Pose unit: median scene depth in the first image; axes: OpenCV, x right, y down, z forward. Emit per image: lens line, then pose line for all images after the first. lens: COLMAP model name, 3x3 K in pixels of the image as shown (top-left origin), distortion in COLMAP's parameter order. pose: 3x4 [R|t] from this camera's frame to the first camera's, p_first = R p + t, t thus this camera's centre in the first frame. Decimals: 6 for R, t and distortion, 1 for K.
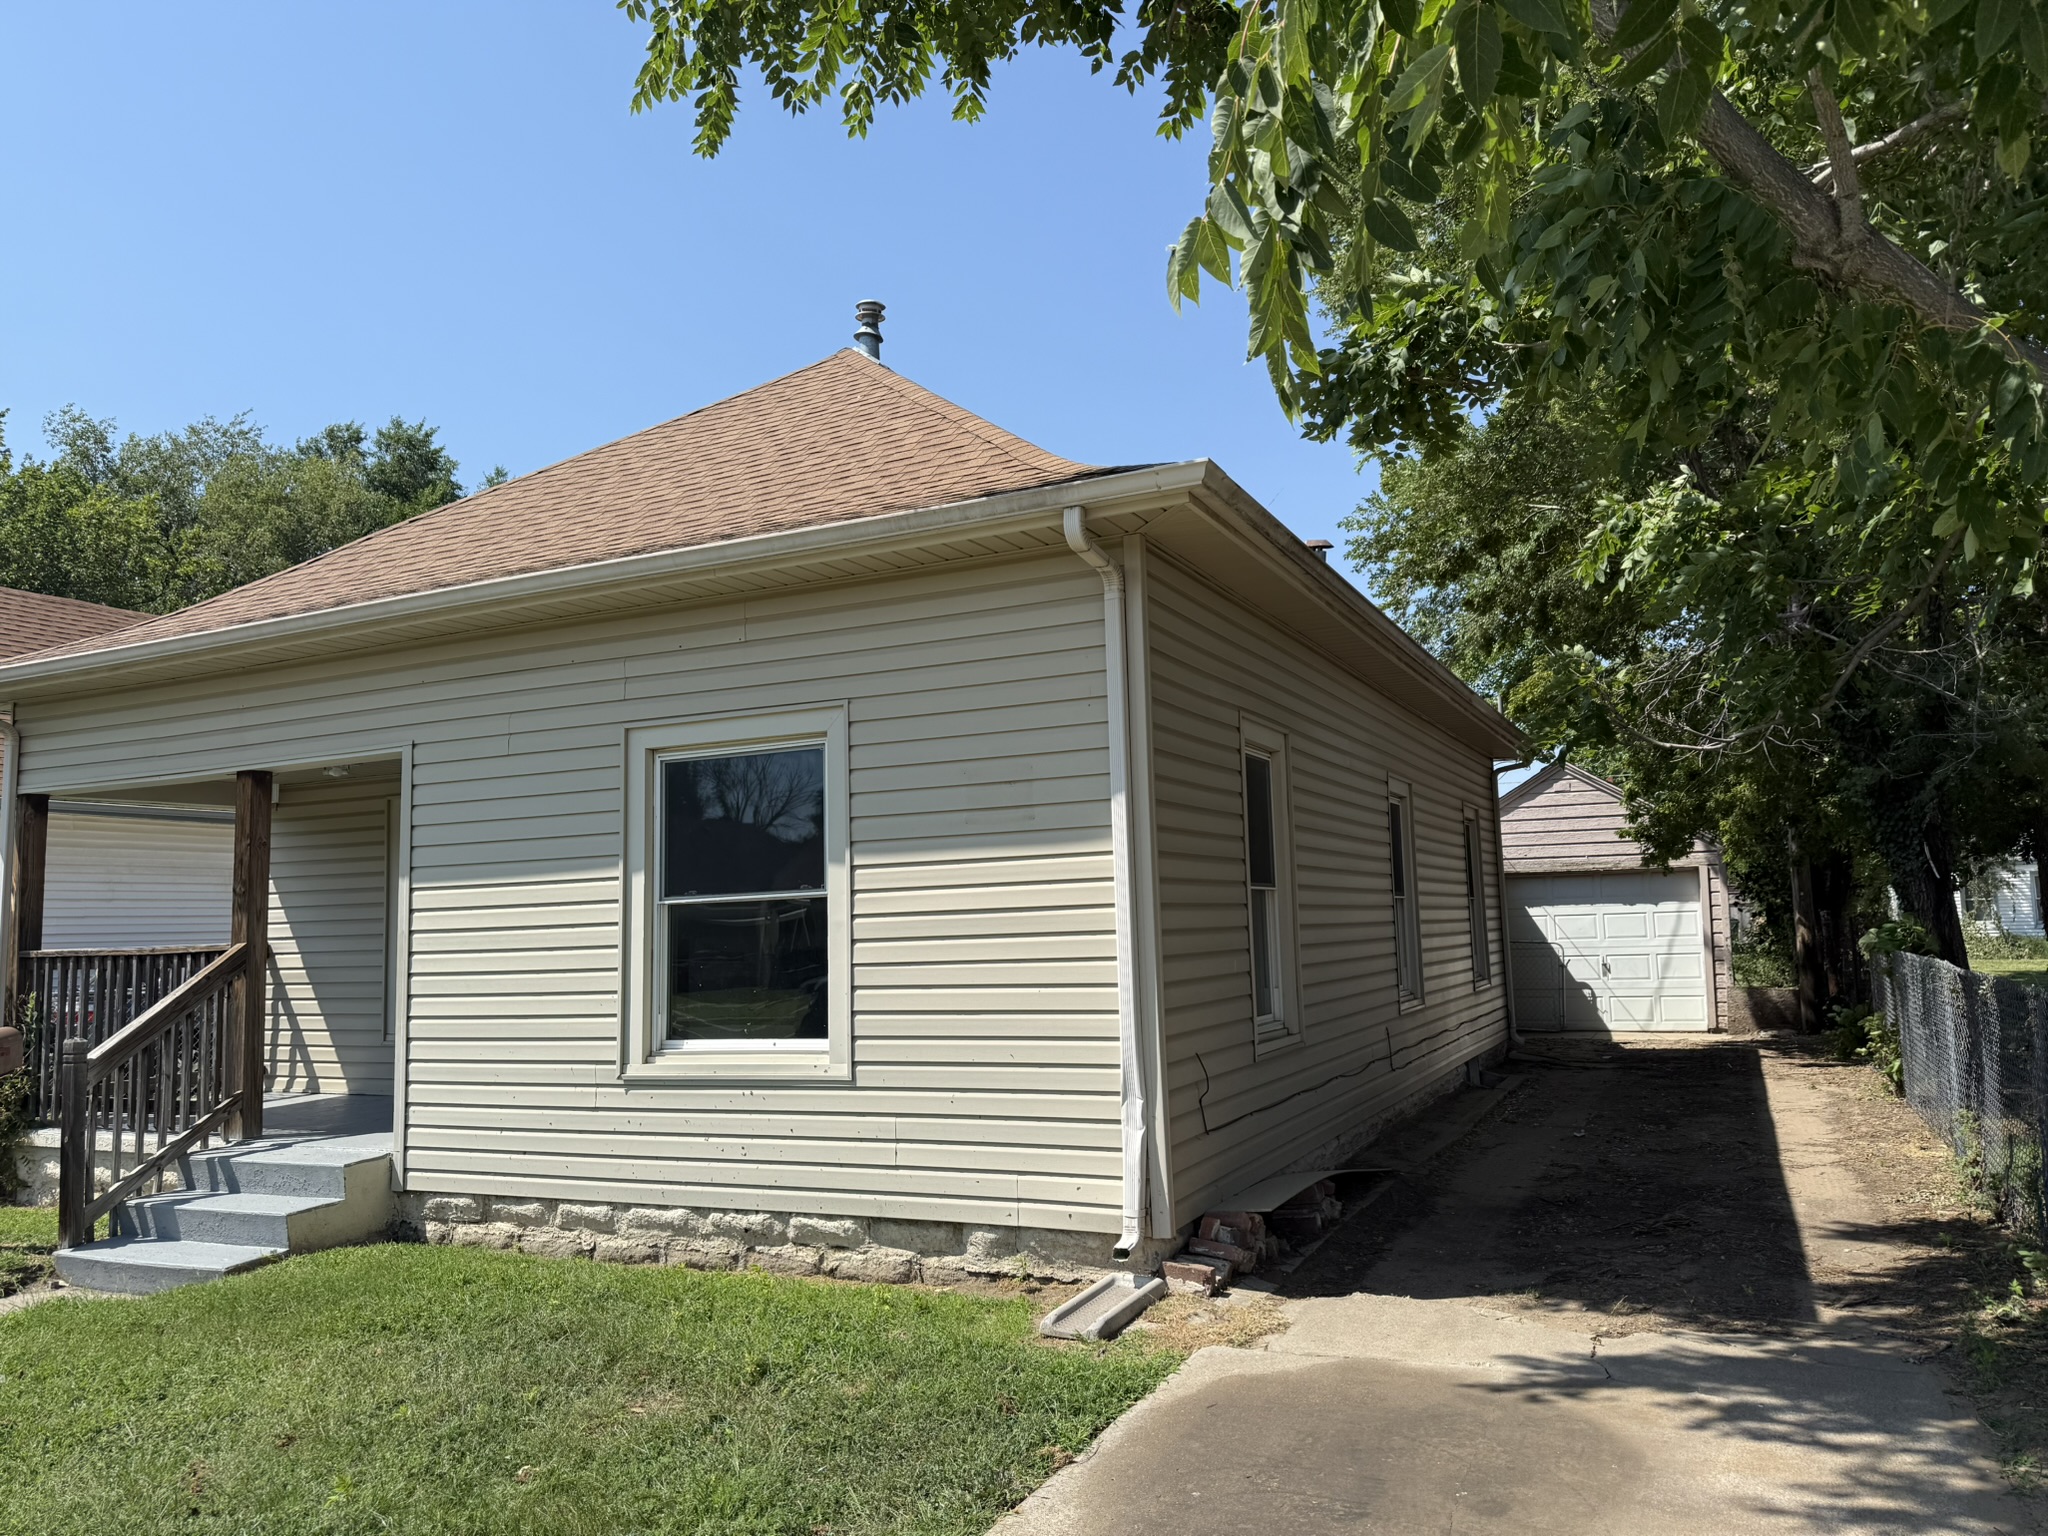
lens RADIAL K [[1450.4, 0, 1024.0], [0, 1450.4, 768.0], [0, 0, 1]] dist [0.039425, -0.001051]
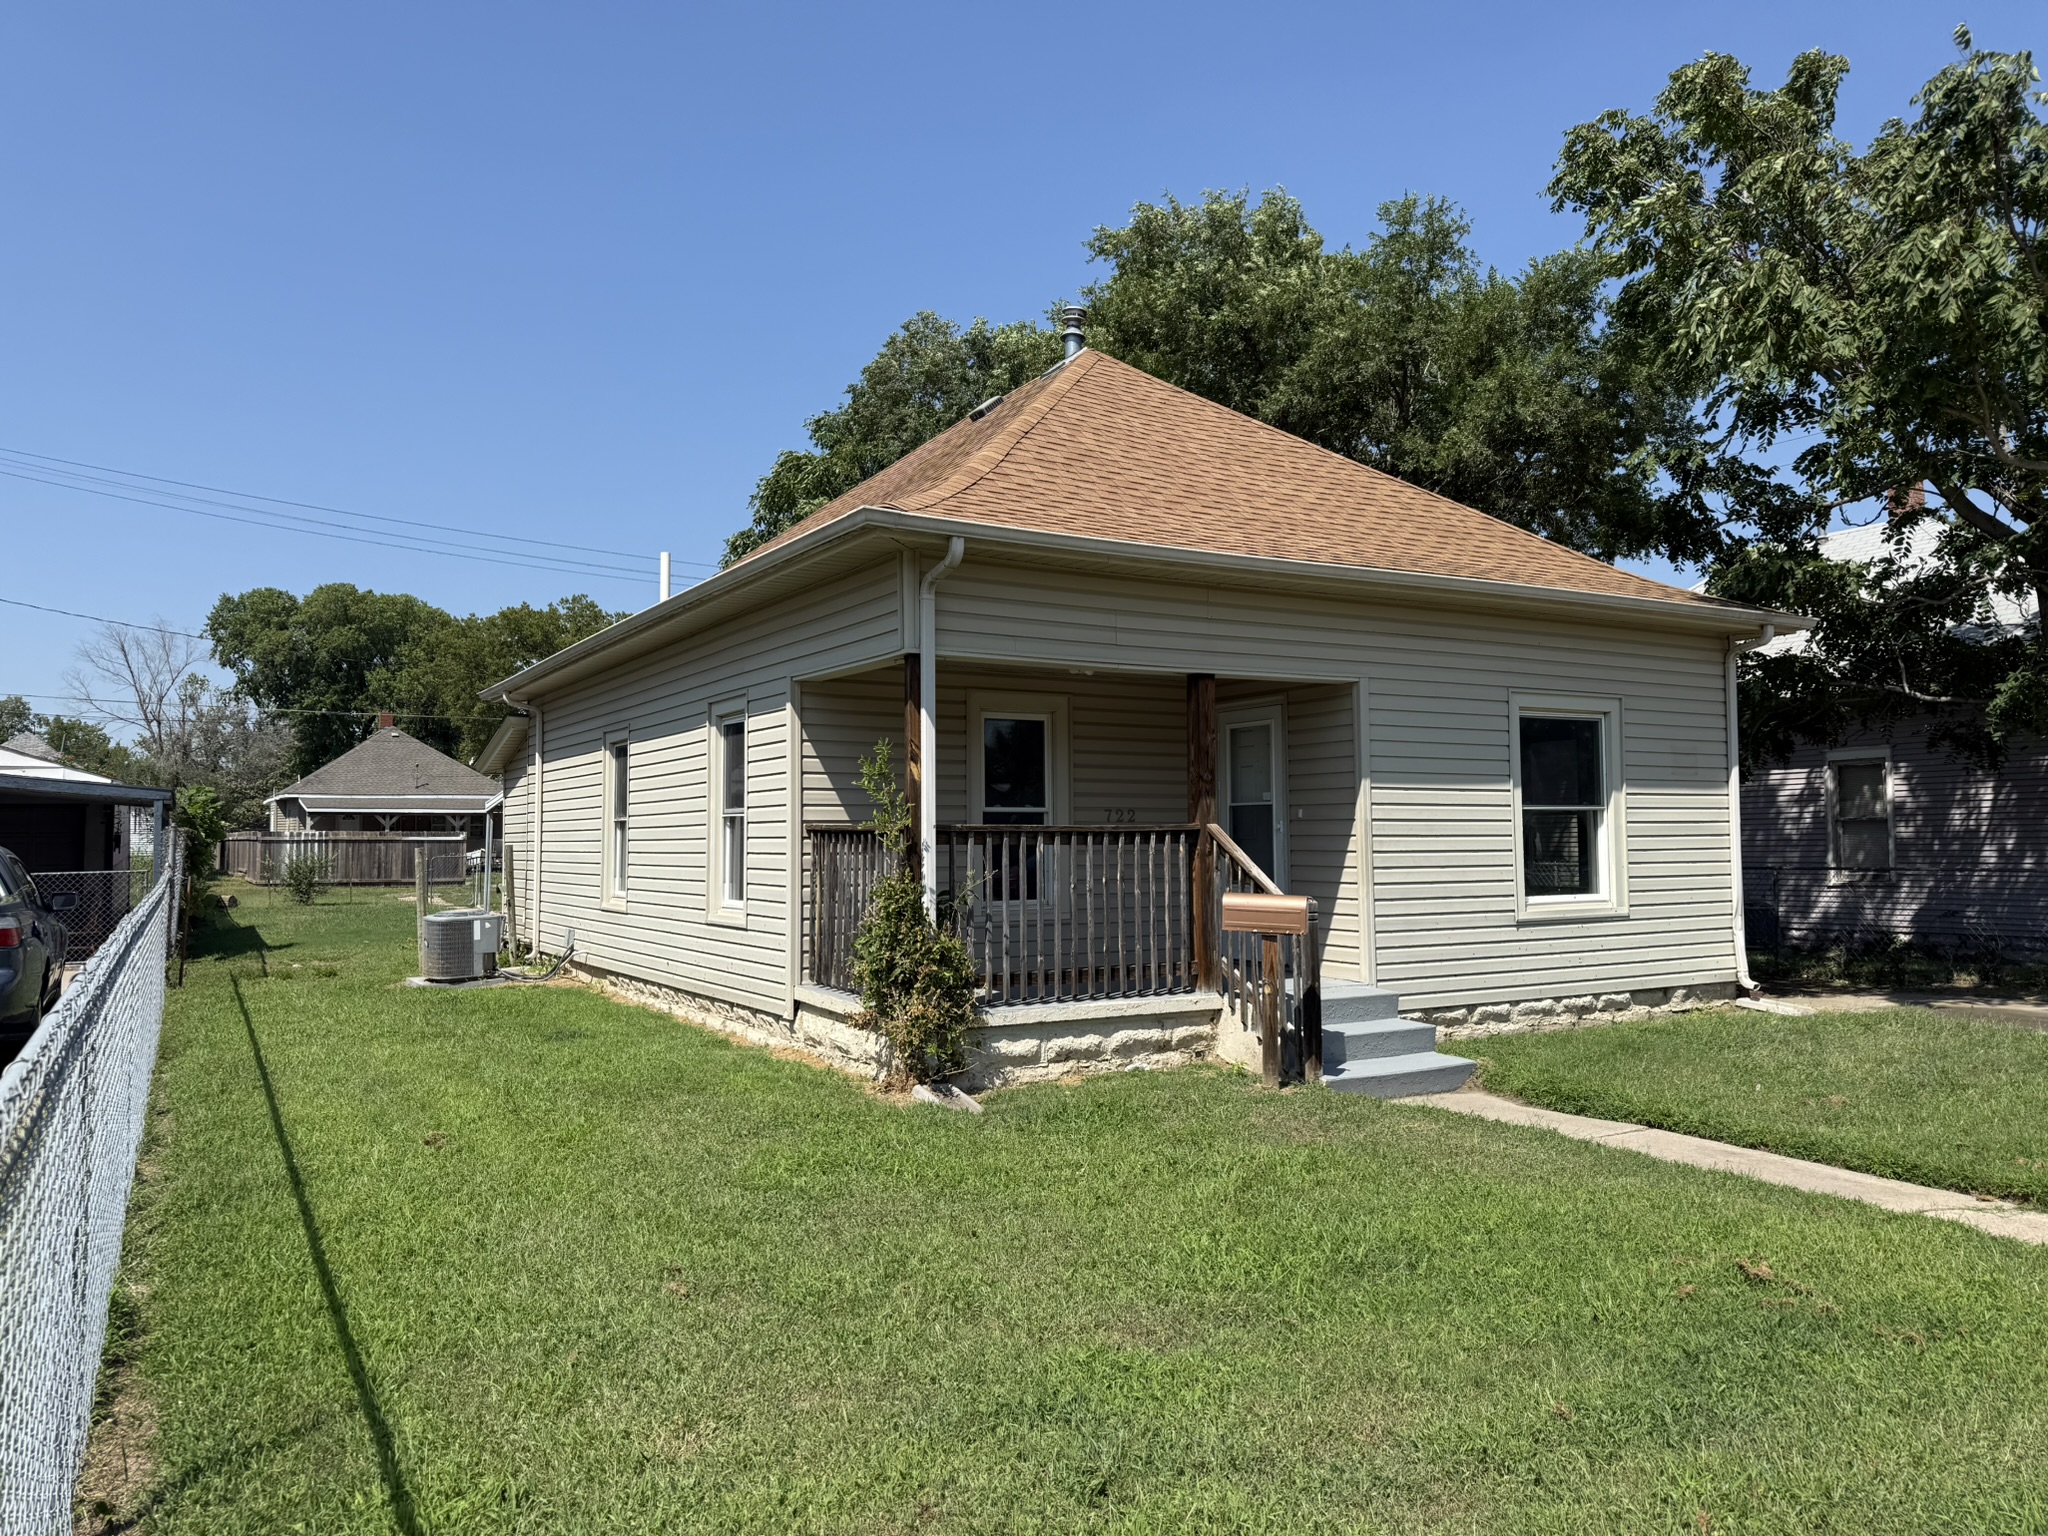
lens RADIAL K [[1450.4, 0, 1024.0], [0, 1450.4, 768.0], [0, 0, 1]] dist [0.039425, -0.001051]
pose [[0.554691, 0.066131, 0.829424, -1.925123], [-0.101052, 0.994812, -0.011737, 0.128357], [-0.825897, -0.077304, 0.558496, 0.609033]]
